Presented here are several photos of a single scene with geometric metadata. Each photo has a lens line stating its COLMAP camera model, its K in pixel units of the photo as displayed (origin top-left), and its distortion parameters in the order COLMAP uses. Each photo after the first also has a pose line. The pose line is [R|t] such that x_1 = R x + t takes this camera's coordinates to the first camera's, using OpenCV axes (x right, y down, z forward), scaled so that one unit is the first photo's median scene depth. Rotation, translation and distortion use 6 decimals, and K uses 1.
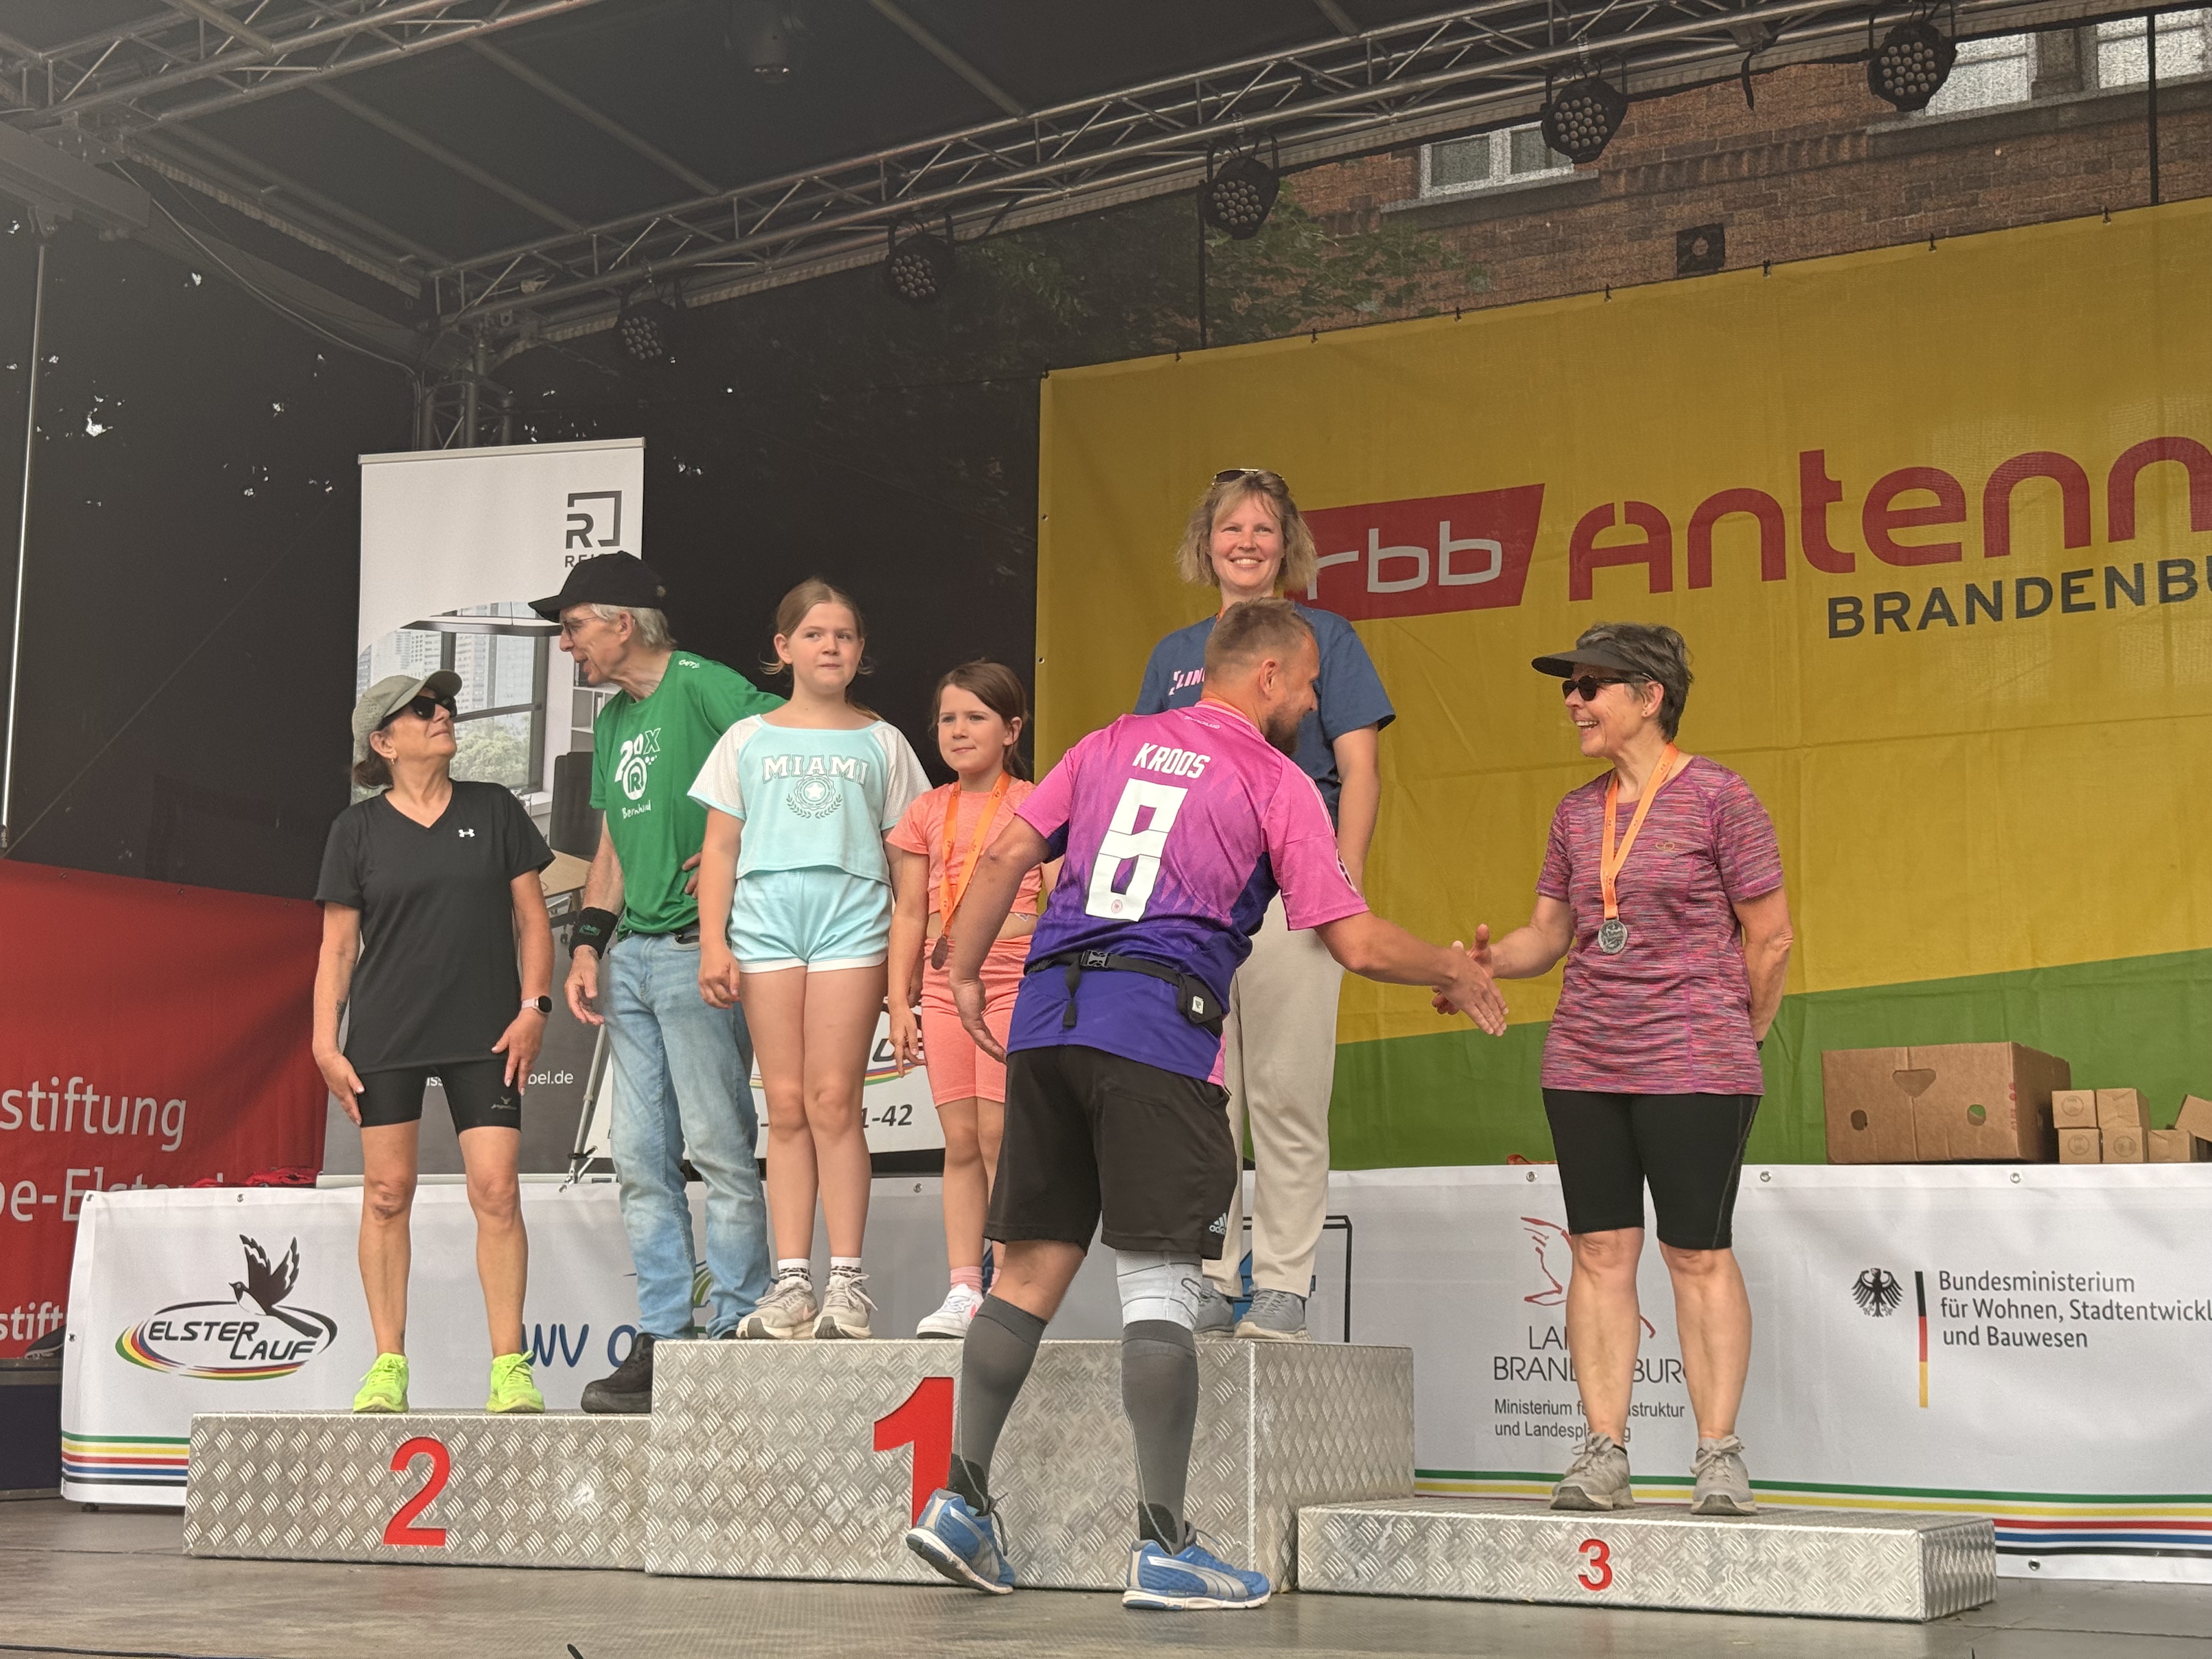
lens RADIAL K [[3122.2, 0, 1140.2], [0, 3122.2, 830.4], [0, 0, 1]] dist [0.219468, -0.509641]
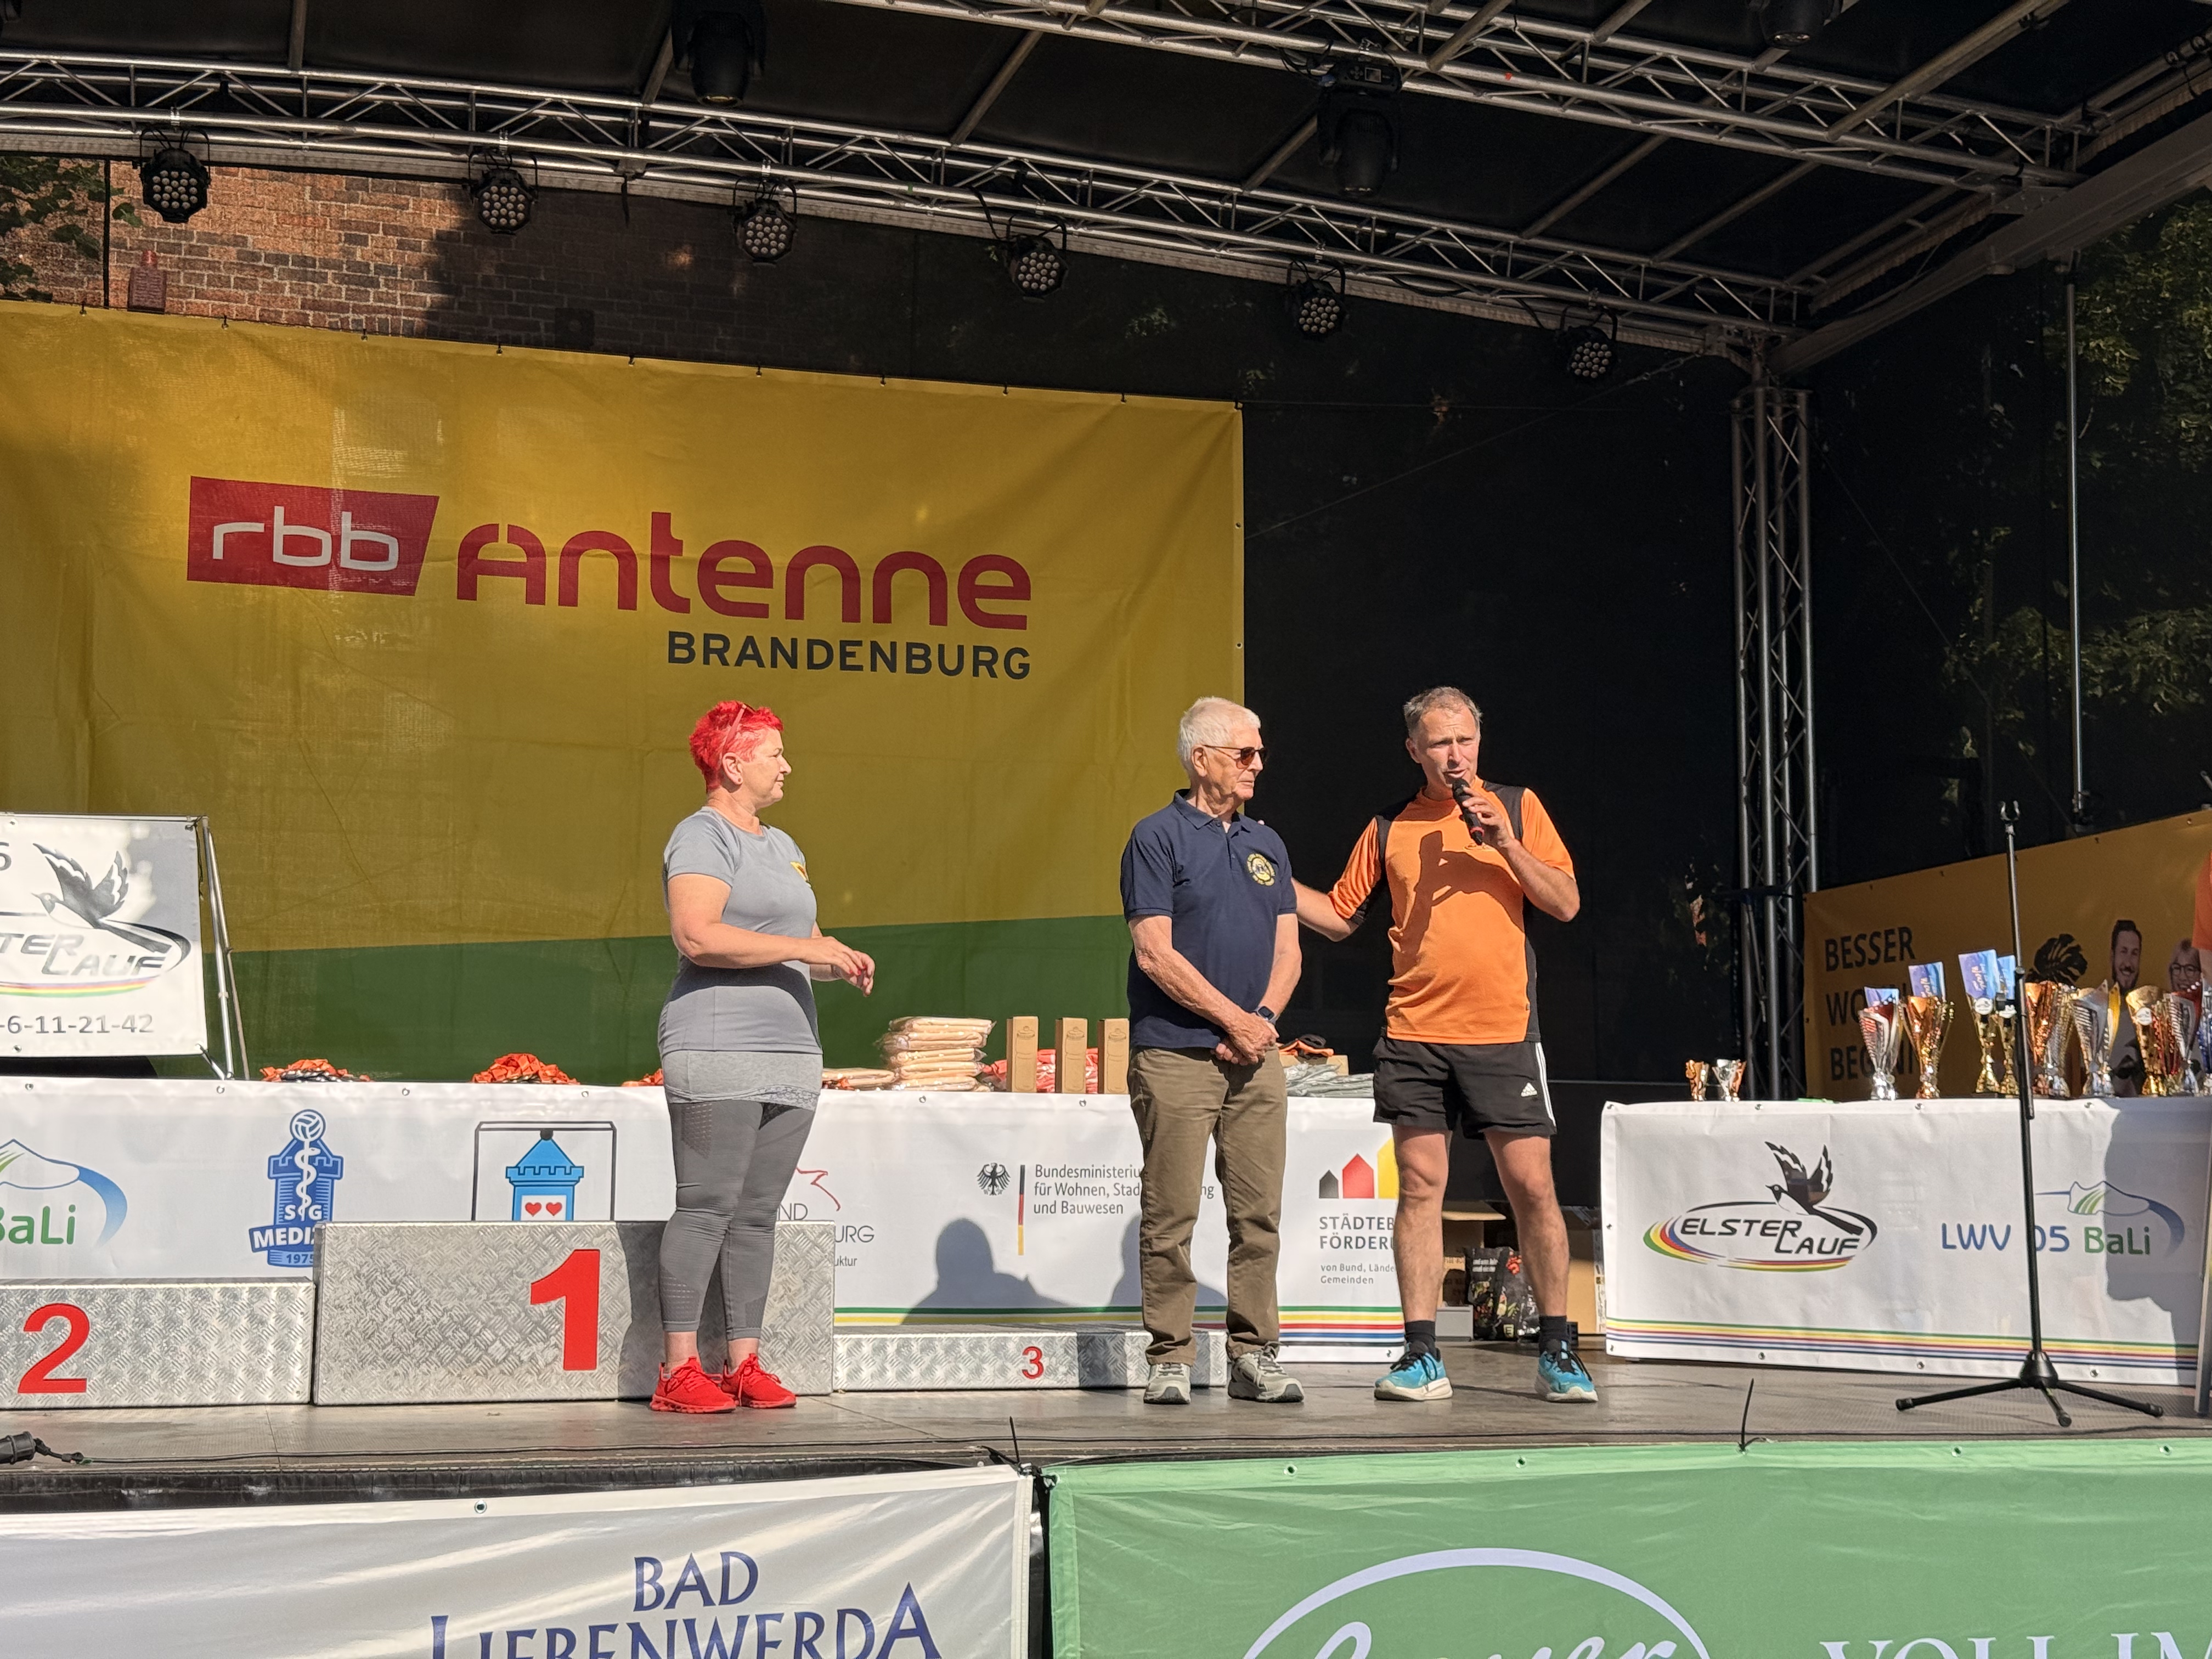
lens RADIAL K [[3140.0, 0, 1119.8], [0, 3140.0, 872.0], [0, 0, 1]] dist [0.161431, -0.026274]
pose [[0.747684, 0.067637, 0.660601, -0.568387], [-0.112106, 0.993377, 0.025175, -0.033701], [-0.654523, -0.092881, 0.750315, -0.110723]]
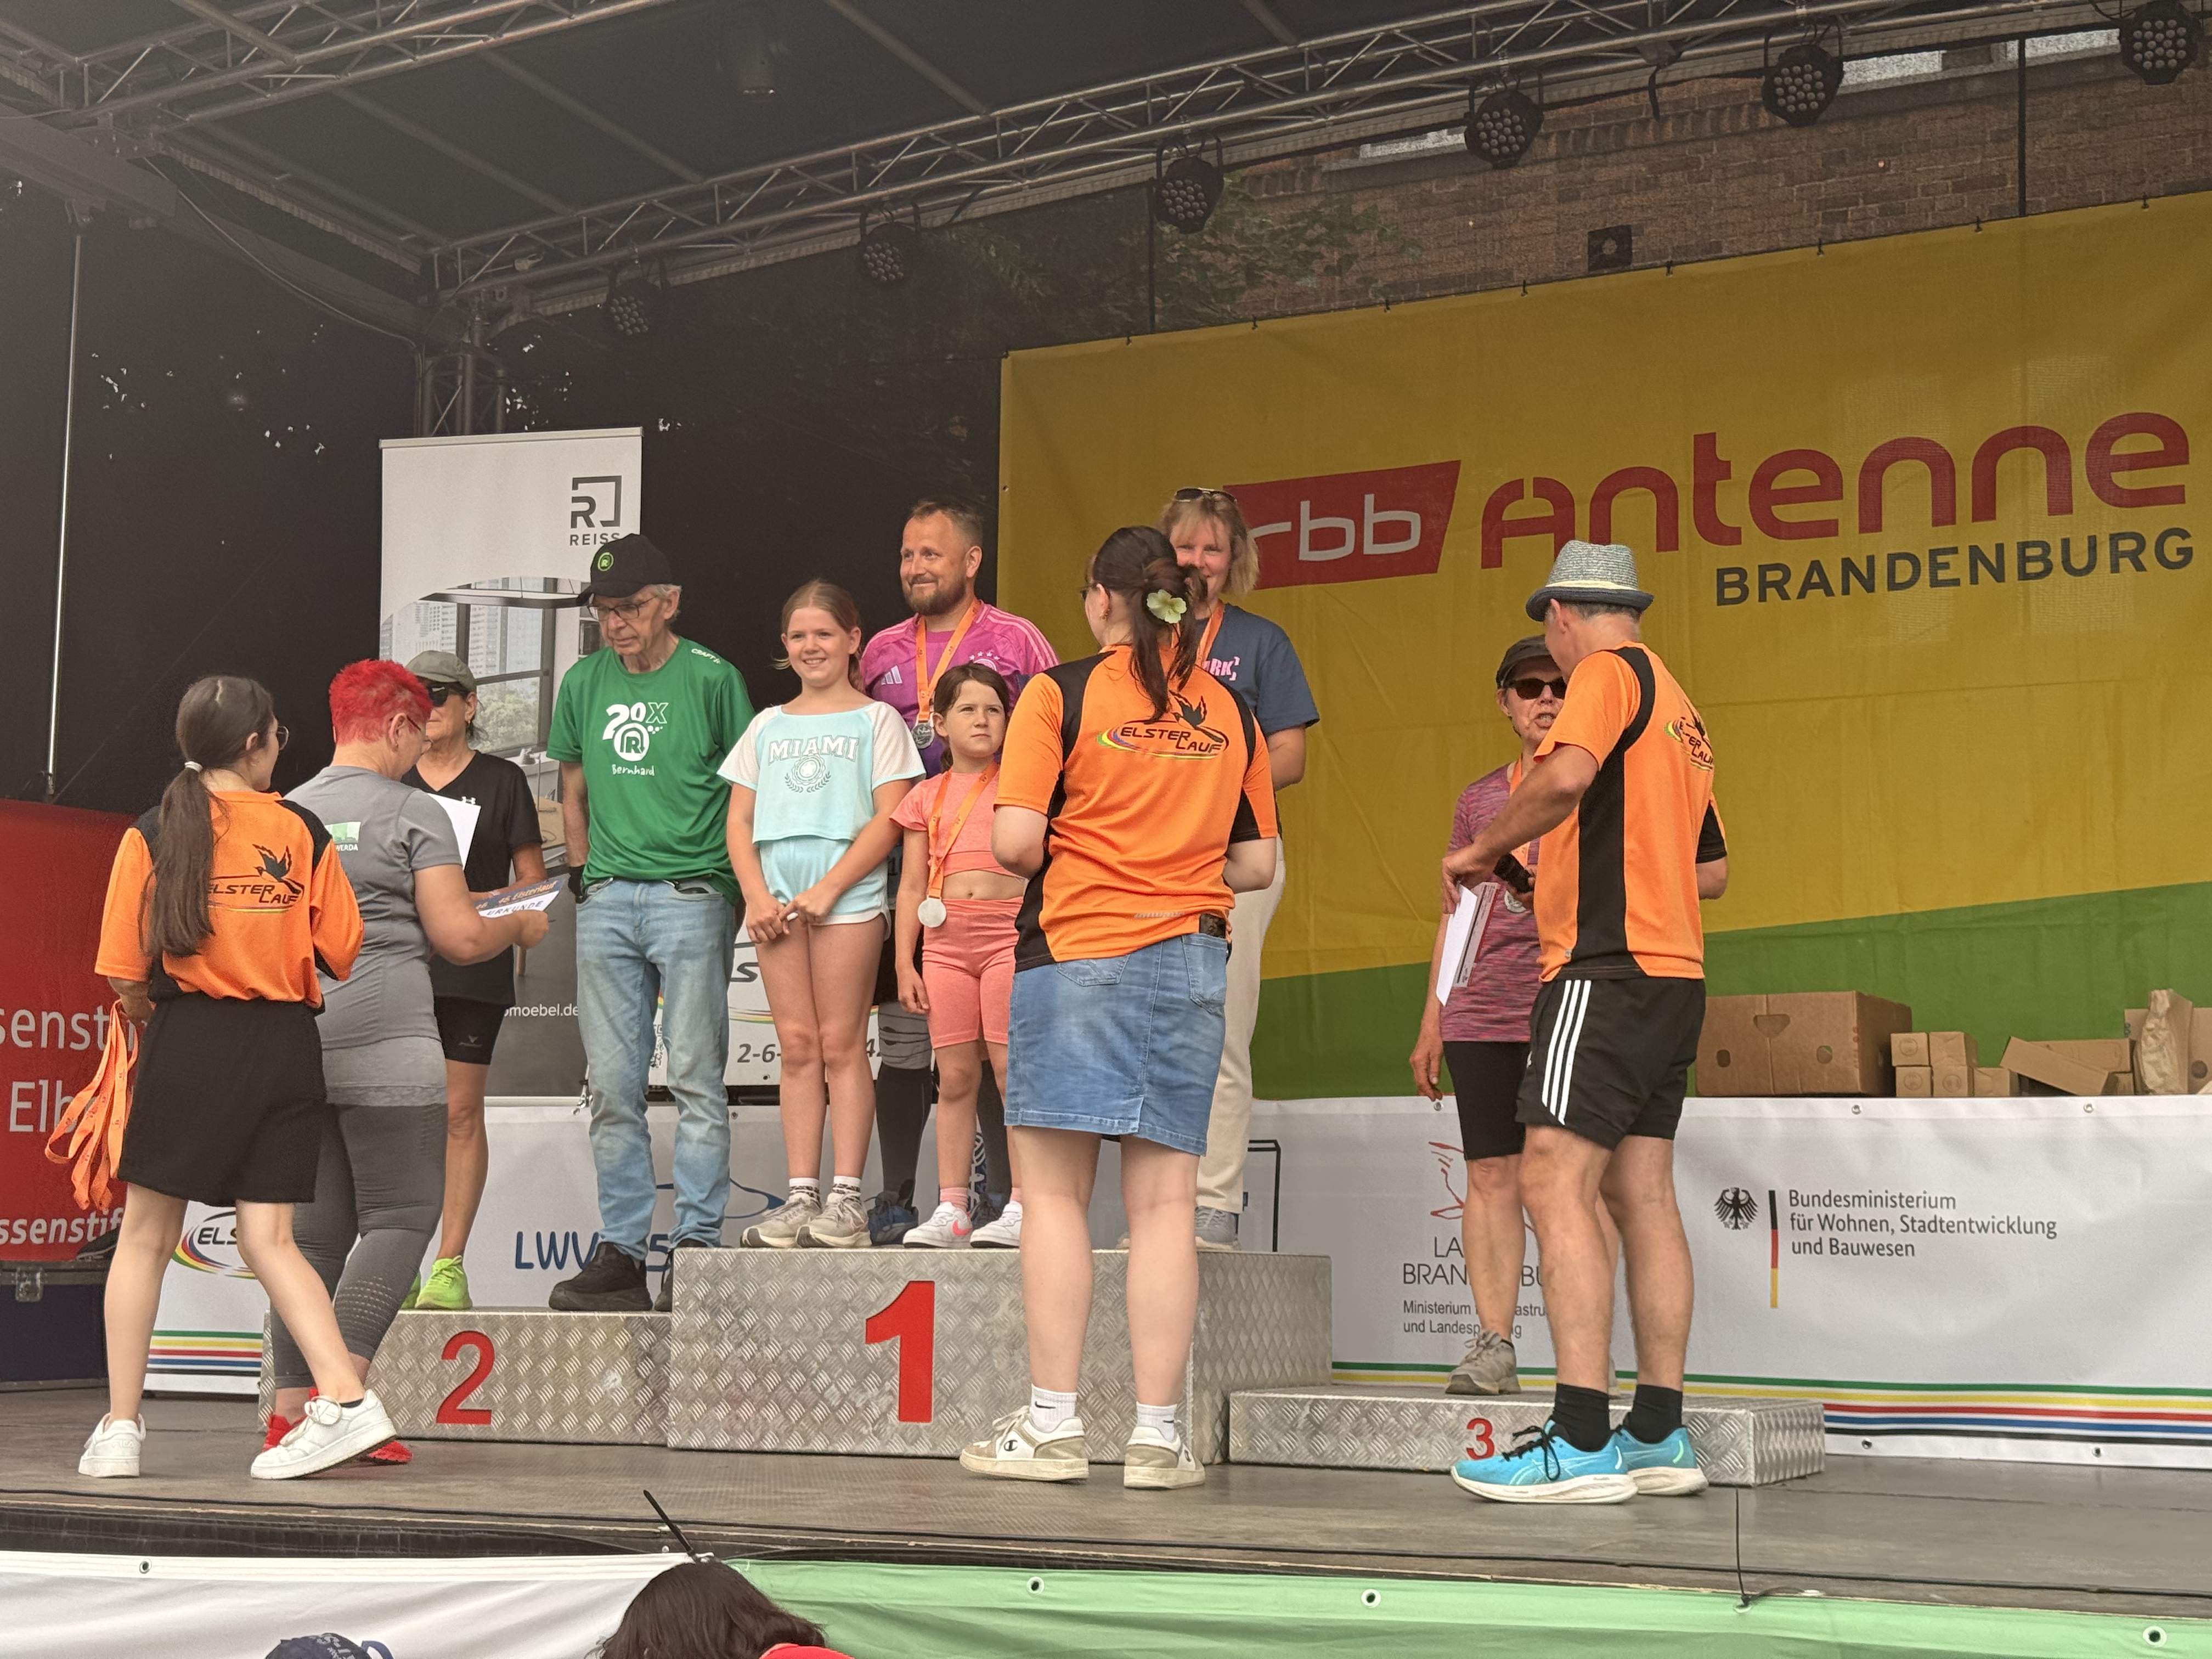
lens RADIAL K [[3127.6, 0, 1113.5], [0, 3127.6, 828.1], [0, 0, 1]] dist [0.226482, -0.553843]
pose [[0.999954, 0.003738, 0.008890, -0.002938], [-0.004002, 0.999545, 0.029885, -0.020216], [-0.008774, -0.029919, 0.999514, -0.111889]]
